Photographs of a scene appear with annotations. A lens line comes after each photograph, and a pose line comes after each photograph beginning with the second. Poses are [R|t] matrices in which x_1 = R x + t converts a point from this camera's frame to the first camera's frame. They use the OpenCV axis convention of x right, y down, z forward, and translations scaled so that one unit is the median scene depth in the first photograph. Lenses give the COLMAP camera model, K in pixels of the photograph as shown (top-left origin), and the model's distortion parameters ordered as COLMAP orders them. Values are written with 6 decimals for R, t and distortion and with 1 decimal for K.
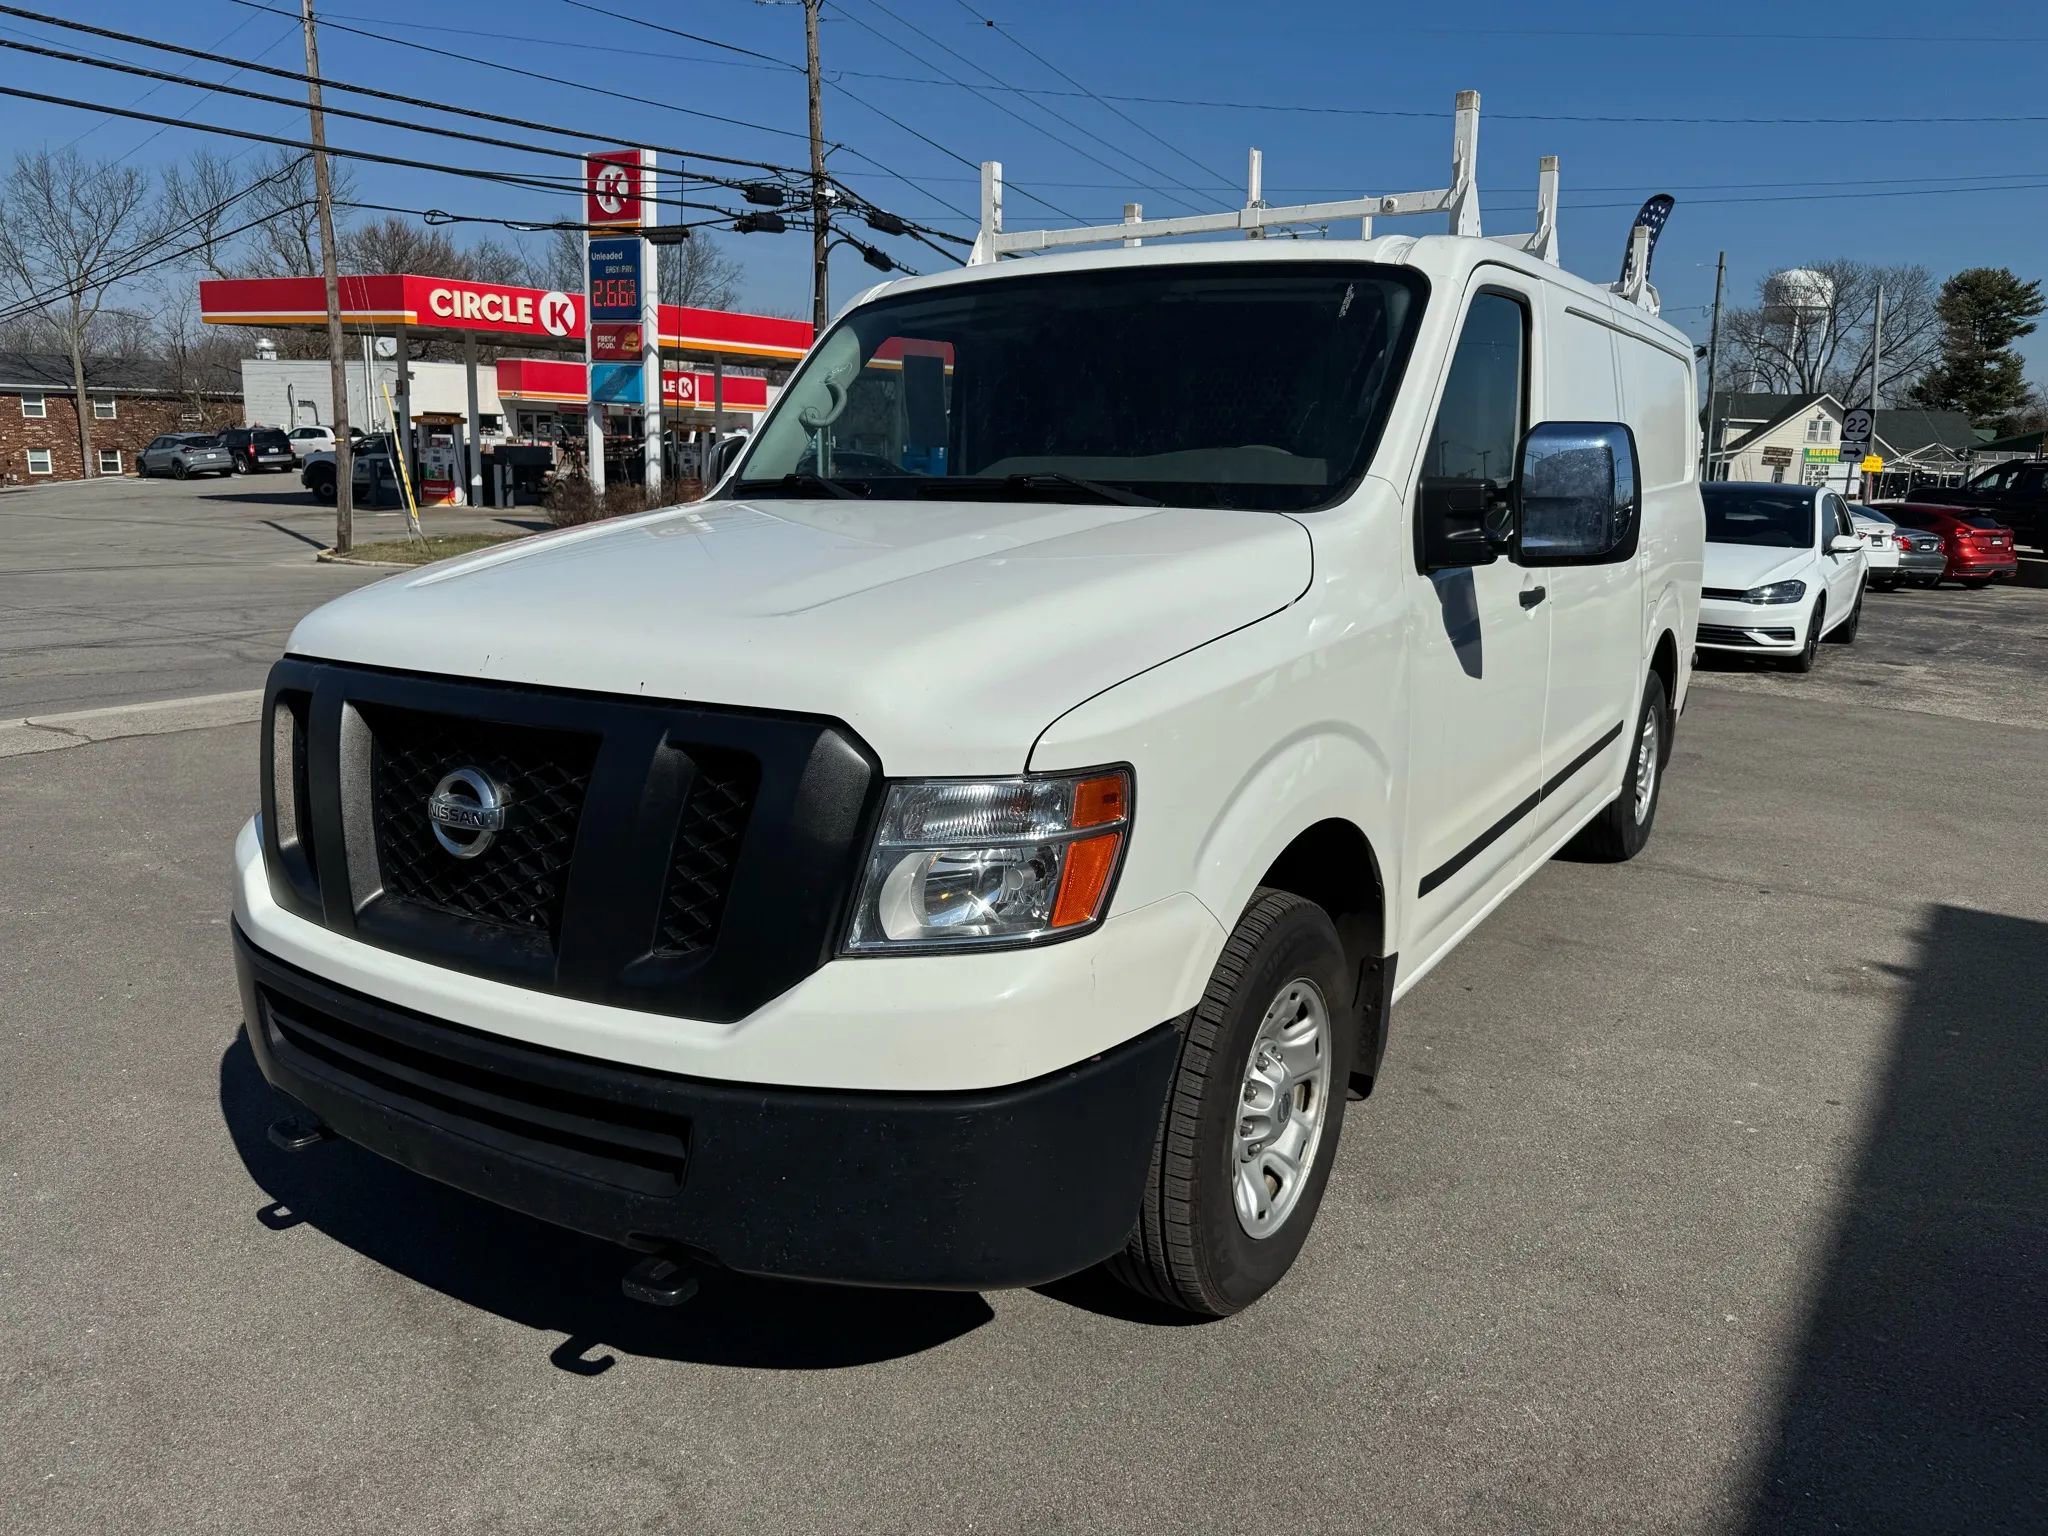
lens RADIAL K [[1446.1, 0, 1024.5], [0, 1446.1, 769.6], [0, 0, 1]] dist [0.023249, -0.030142]
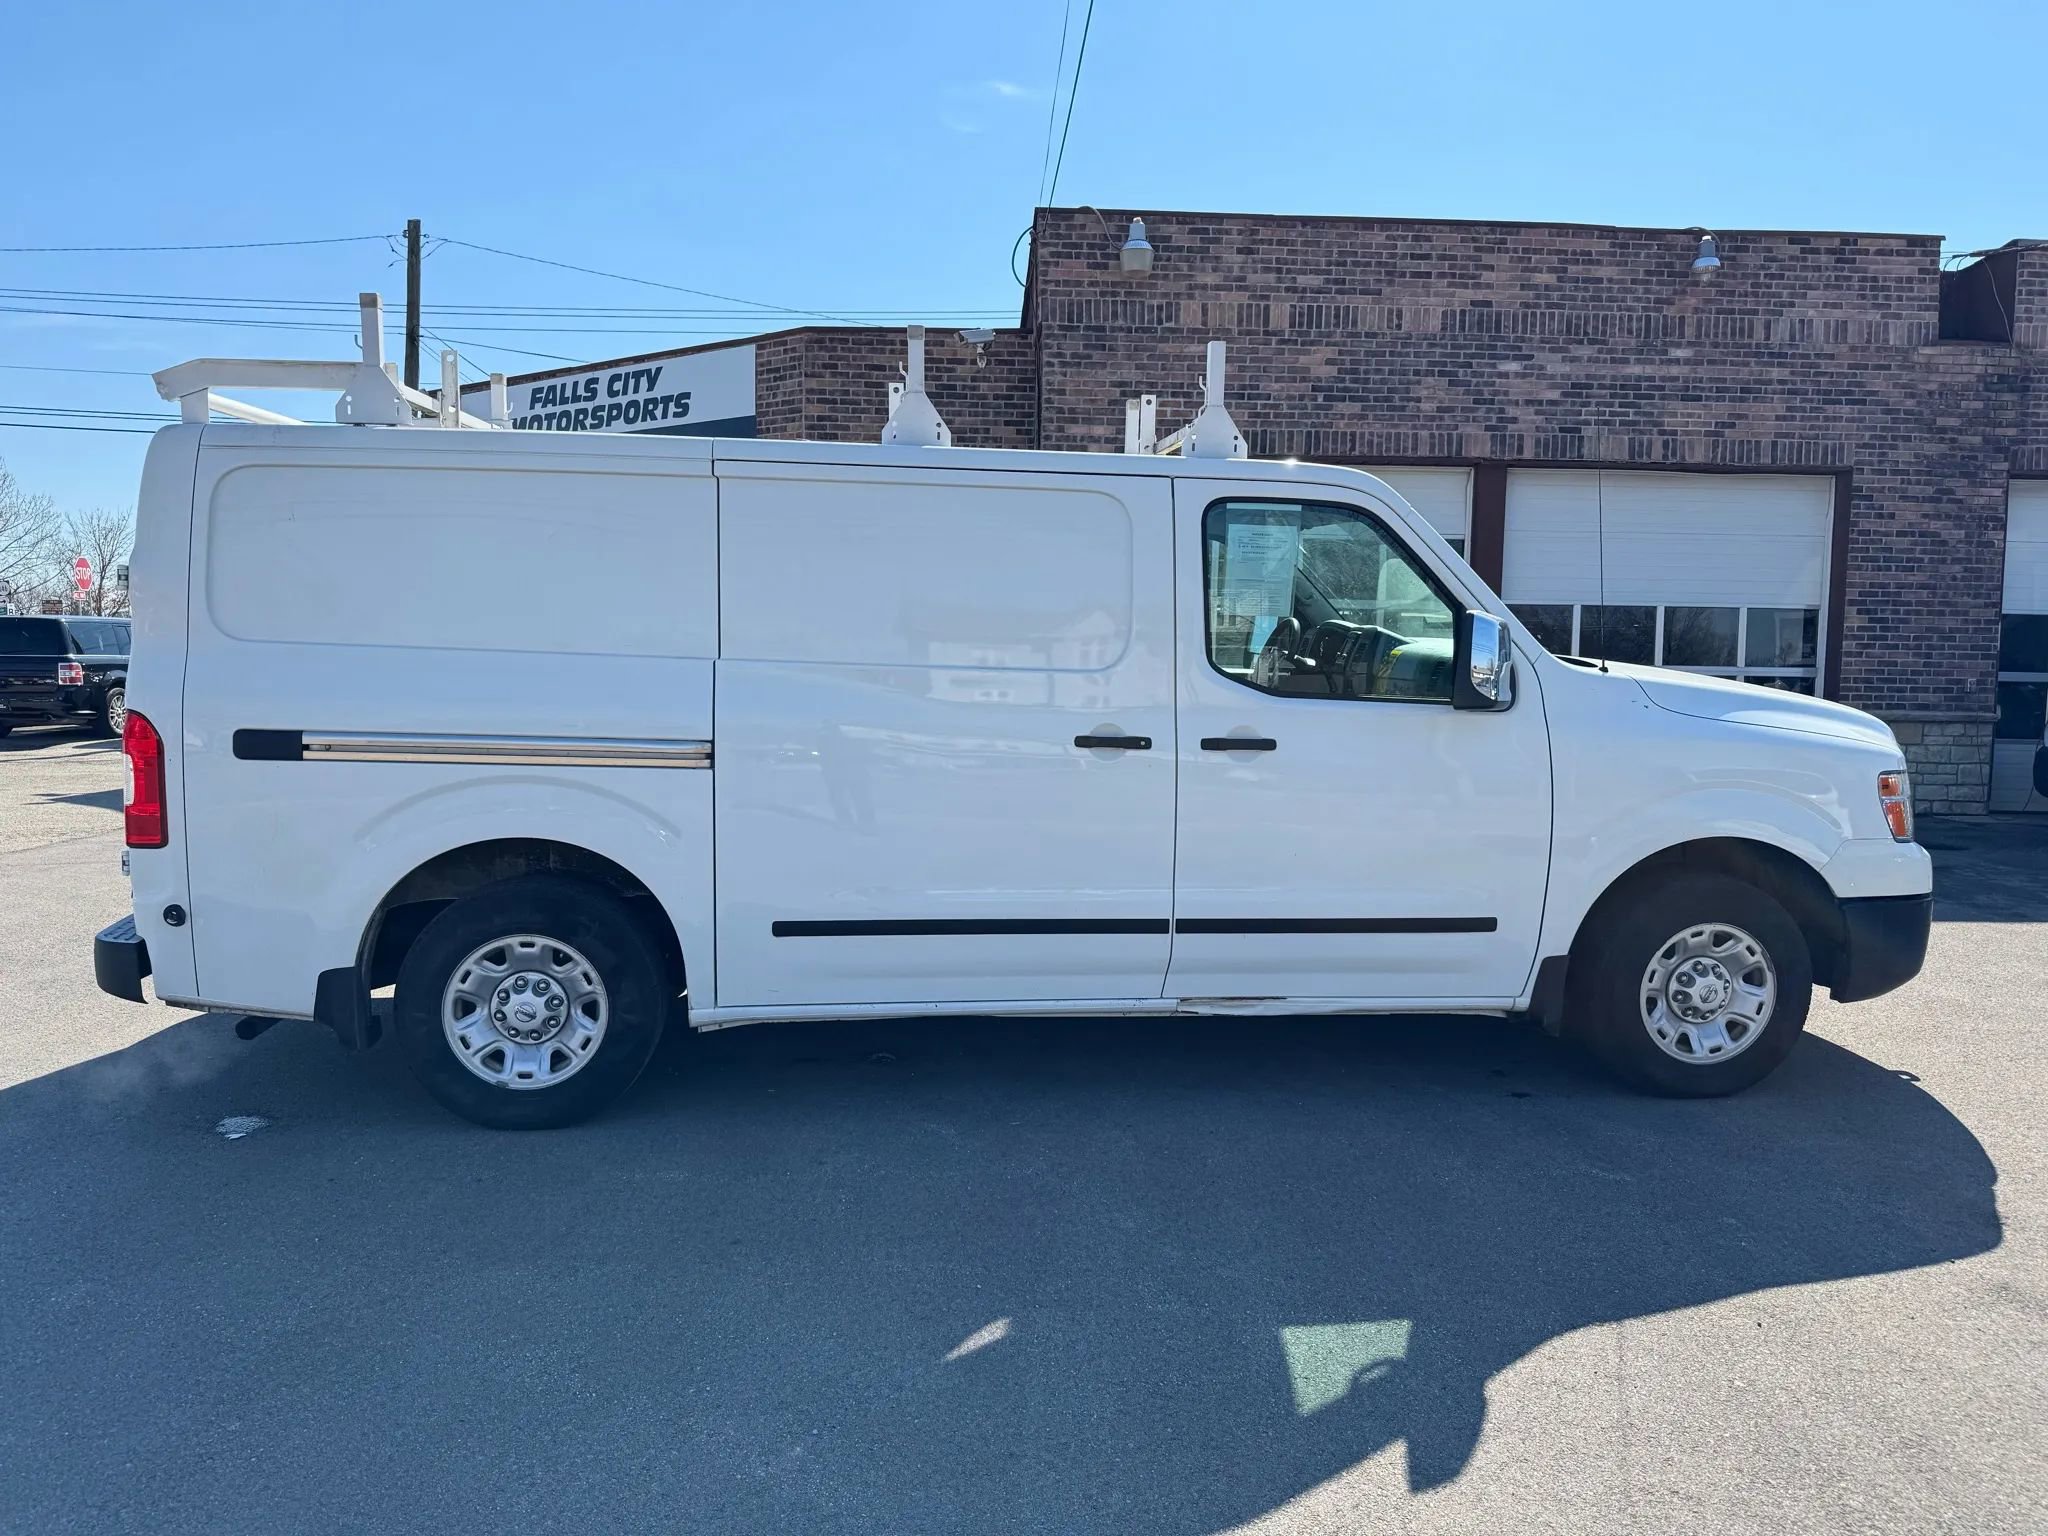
lens RADIAL K [[1446.1, 0, 1030.3], [0, 1446.1, 784.3], [0, 0, 1]] dist [0.023249, -0.030142]
pose [[-0.618233, -0.110552, 0.778182, -0.762286], [0.142994, 0.957717, 0.249661, -0.390735], [-0.772878, 0.265624, -0.576284, 1.757011]]
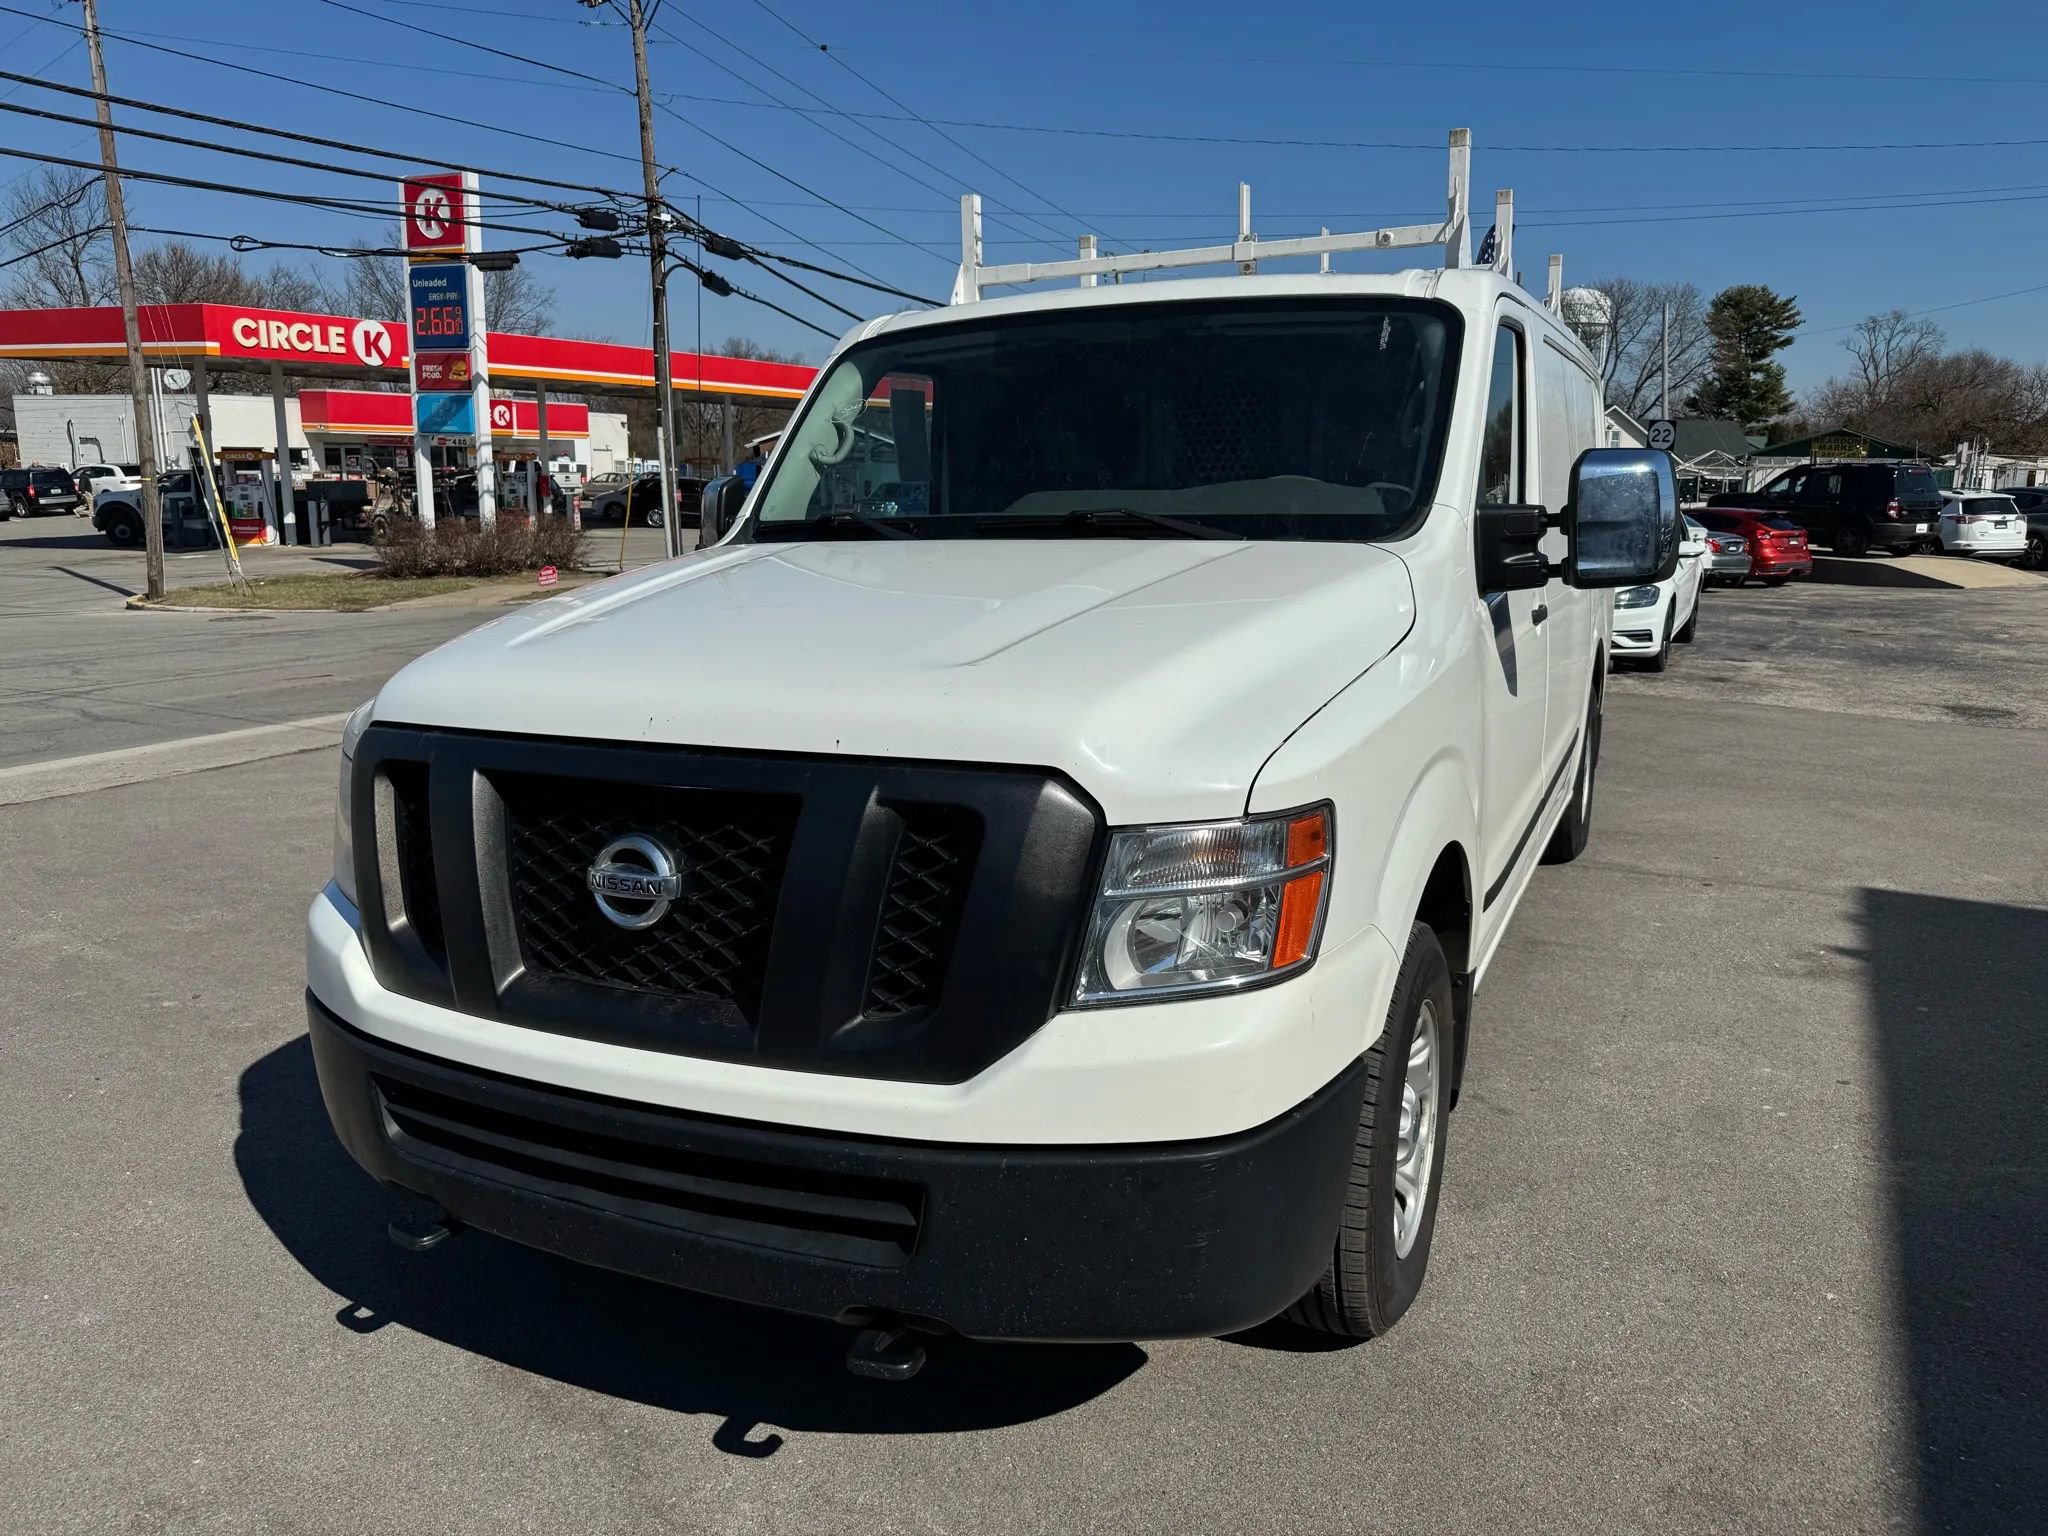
lens RADIAL K [[1446.1, 0, 1026.6], [0, 1446.1, 777.8], [0, 0, 1]] dist [0.023249, -0.030142]
pose [[0.992510, -0.044347, 0.113831, -0.115731], [0.045348, 0.998952, -0.006221, -0.010591], [-0.113436, 0.011337, 0.993481, 0.009048]]
